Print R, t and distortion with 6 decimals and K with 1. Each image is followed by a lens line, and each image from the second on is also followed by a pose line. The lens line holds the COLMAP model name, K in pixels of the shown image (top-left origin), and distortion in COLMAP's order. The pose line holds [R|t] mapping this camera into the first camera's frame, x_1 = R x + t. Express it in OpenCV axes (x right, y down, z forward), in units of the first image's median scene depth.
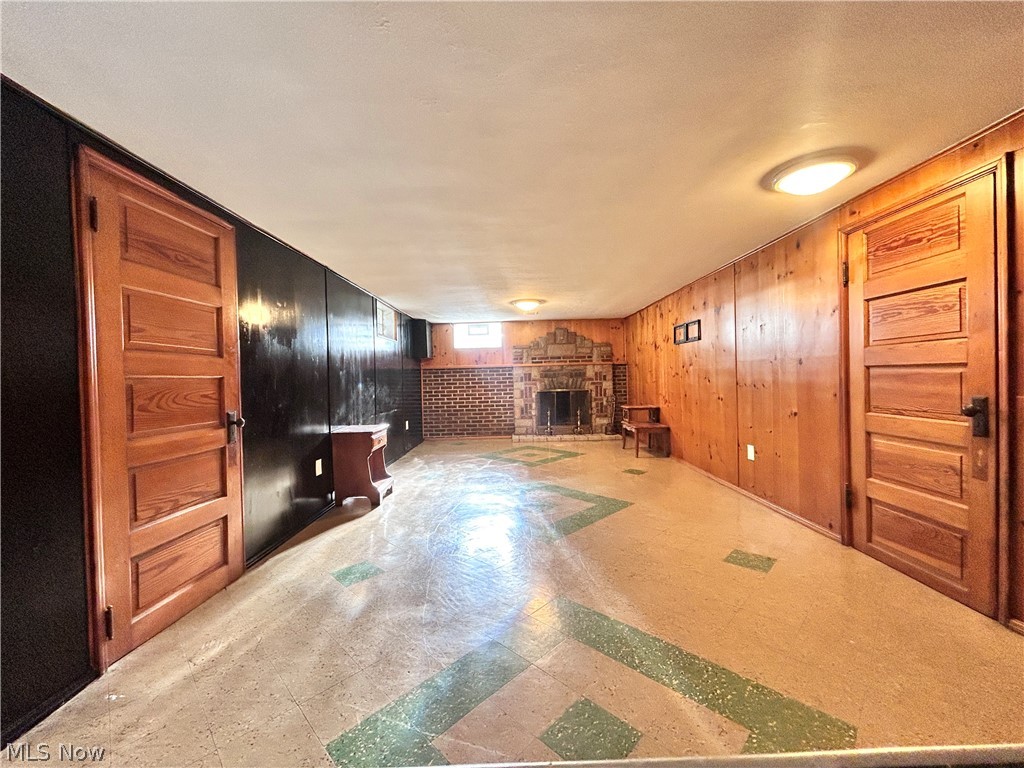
lens RADIAL K [[414.7, 0, 513.0], [0, 414.7, 383.1], [0, 0, 1]] dist [0.002428, 0.000697]
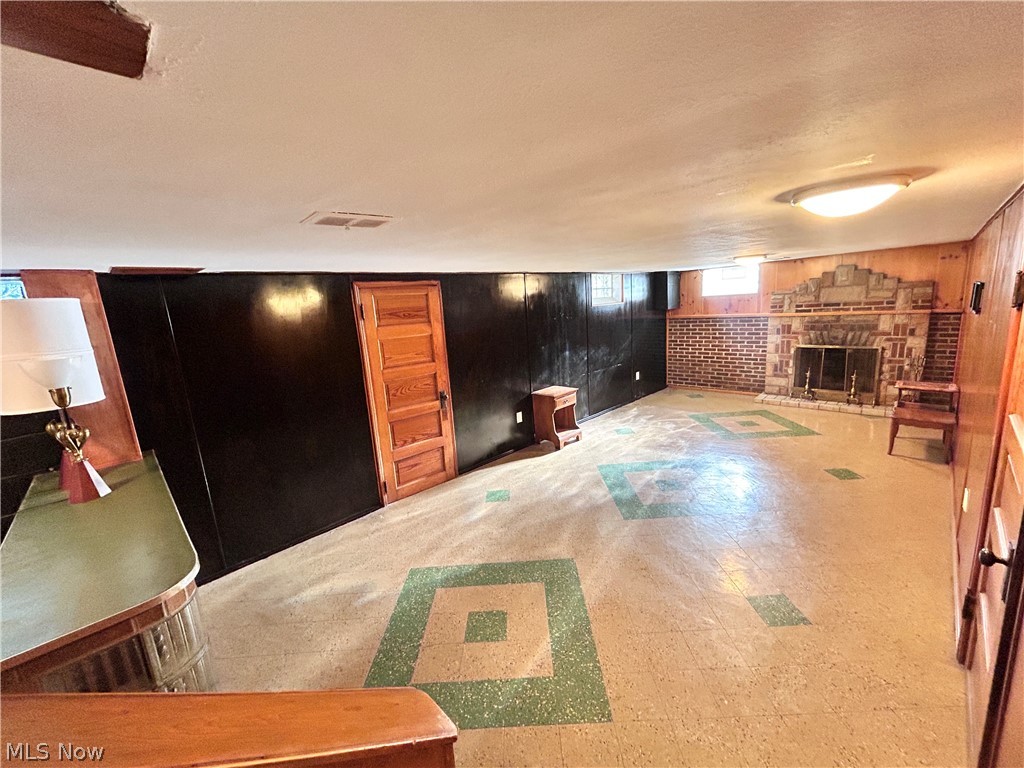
lens RADIAL K [[414.7, 0, 512.9], [0, 414.7, 382.9], [0, 0, 1]] dist [0.002428, 0.000697]
pose [[0.704457, 0.113891, -0.700549, 0.252005], [0.039882, 0.979130, 0.199286, -0.099697], [0.708625, -0.168328, 0.685213, 0.000327]]
